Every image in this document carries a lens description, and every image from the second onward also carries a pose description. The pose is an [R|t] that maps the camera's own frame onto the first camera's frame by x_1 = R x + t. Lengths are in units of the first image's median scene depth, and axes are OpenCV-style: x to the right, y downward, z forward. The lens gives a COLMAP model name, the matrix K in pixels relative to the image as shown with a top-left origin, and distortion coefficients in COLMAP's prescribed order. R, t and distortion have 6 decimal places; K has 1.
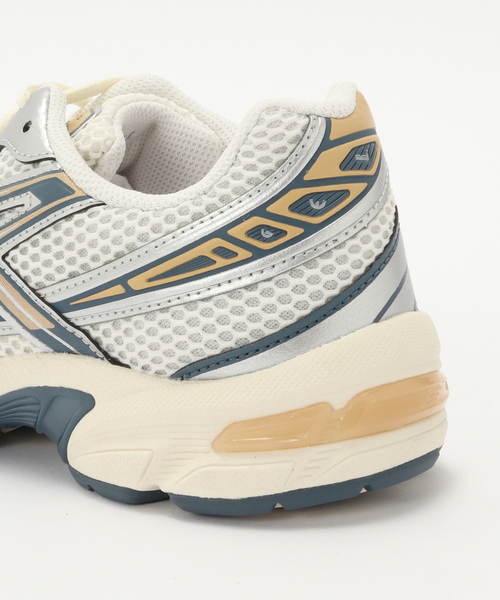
lens RADIAL K [[1532.1, 0, 250.3], [0, 1532.1, 300.2], [0, 0, 1]] dist [0.043341, 0.000000]
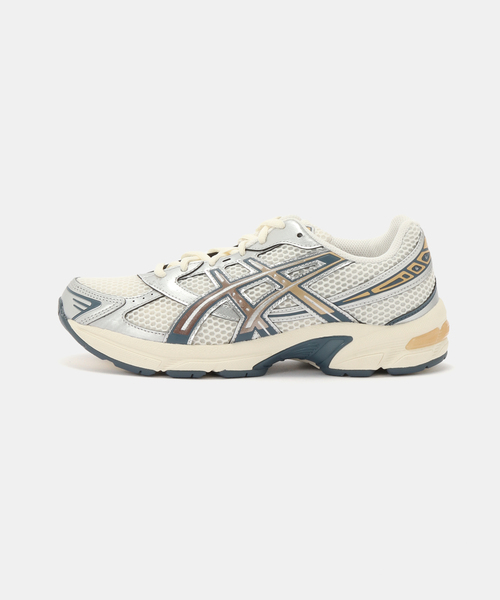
lens RADIAL K [[1532.1, 0, 248.6], [0, 1532.1, 299.9], [0, 0, 1]] dist [0.043341, 0.000000]
pose [[0.764091, -0.067778, 0.641538, -1.955552], [0.110211, 0.993560, -0.026296, 0.051169], [-0.635625, 0.090797, 0.766640, -0.903544]]
